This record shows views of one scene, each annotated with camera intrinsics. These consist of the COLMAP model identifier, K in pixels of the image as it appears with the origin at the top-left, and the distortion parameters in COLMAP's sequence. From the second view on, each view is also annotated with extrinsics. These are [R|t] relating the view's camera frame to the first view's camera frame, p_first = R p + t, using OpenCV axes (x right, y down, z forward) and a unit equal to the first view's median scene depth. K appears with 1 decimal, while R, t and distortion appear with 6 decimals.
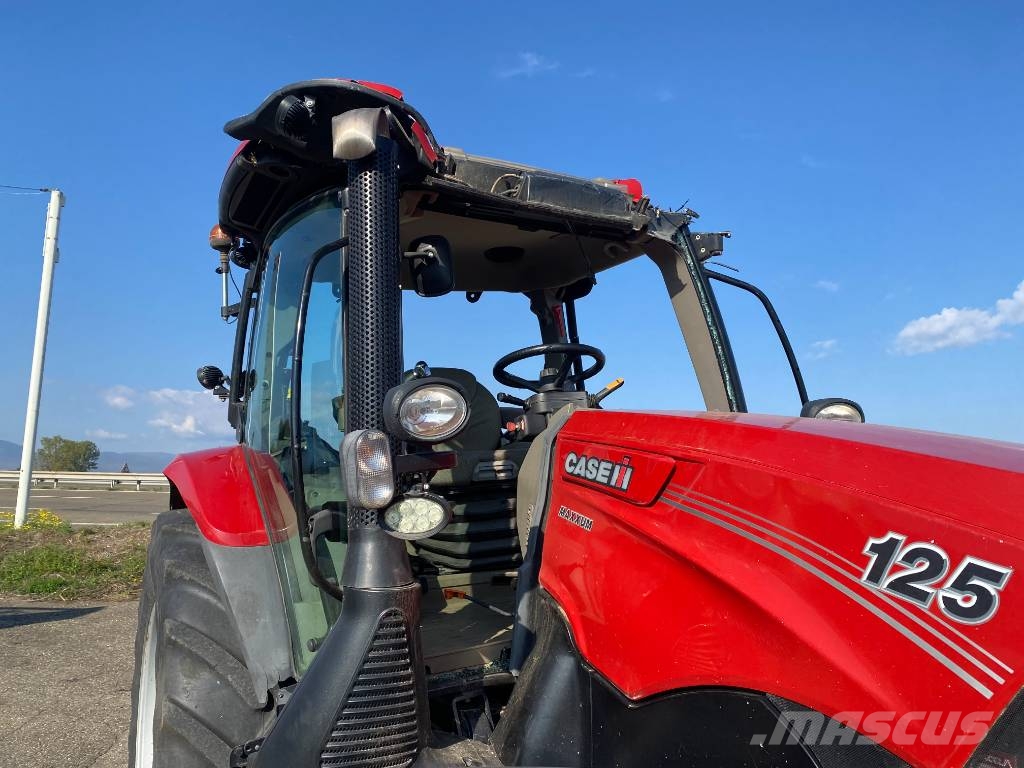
lens RADIAL K [[787.6, 0, 507.4], [0, 787.6, 382.6], [0, 0, 1]] dist [0.034060, -0.032885]
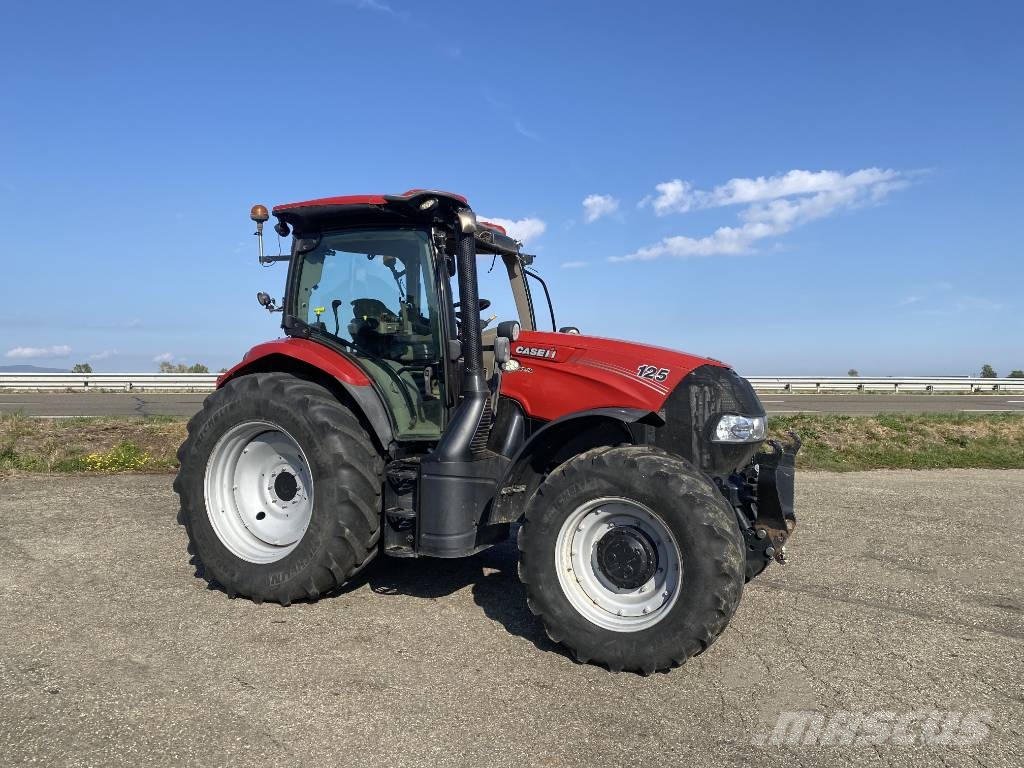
lens RADIAL K [[804.5, 0, 555.0], [0, 804.5, 393.3], [0, 0, 1]] dist [0.040941, -0.147727]
pose [[0.775678, -0.018530, 0.630856, -1.400020], [-0.070818, 0.990701, 0.116175, -0.073047], [-0.627143, -0.134791, 0.767153, -1.107053]]
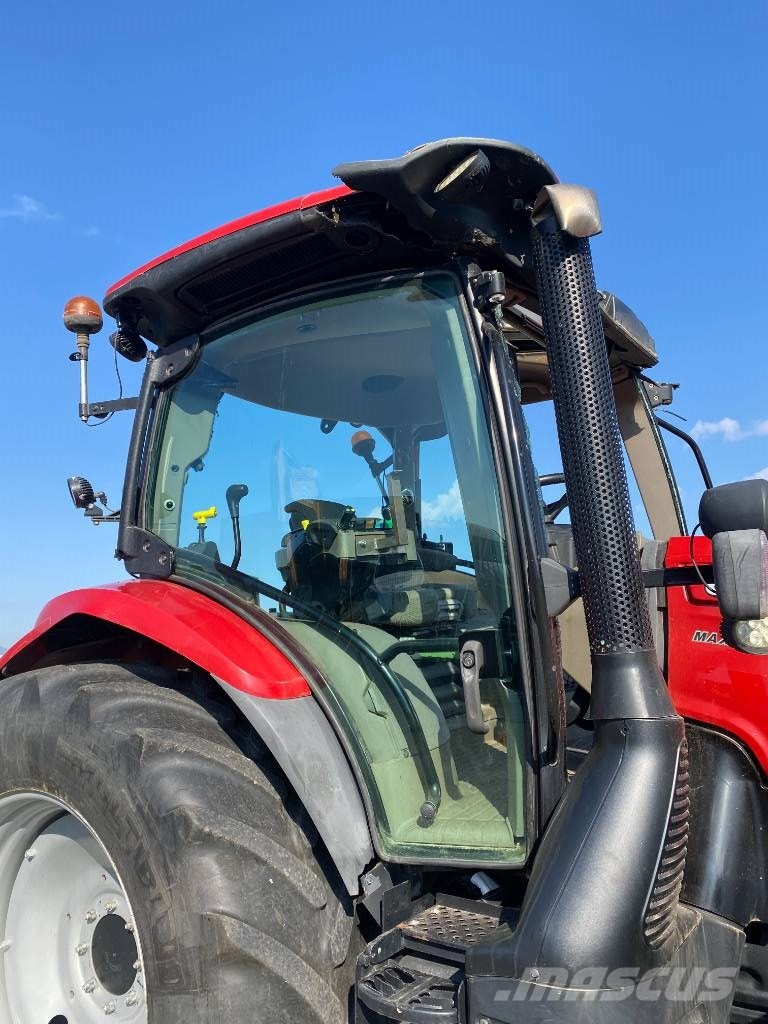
lens RADIAL K [[783.4, 0, 378.7], [0, 783.4, 514.4], [0, 0, 1]] dist [0.013038, -0.003410]
pose [[0.883735, 0.051900, 0.465101, -0.656395], [-0.025983, 0.997740, -0.061967, 0.074934], [-0.467266, 0.042677, 0.883086, 0.280480]]
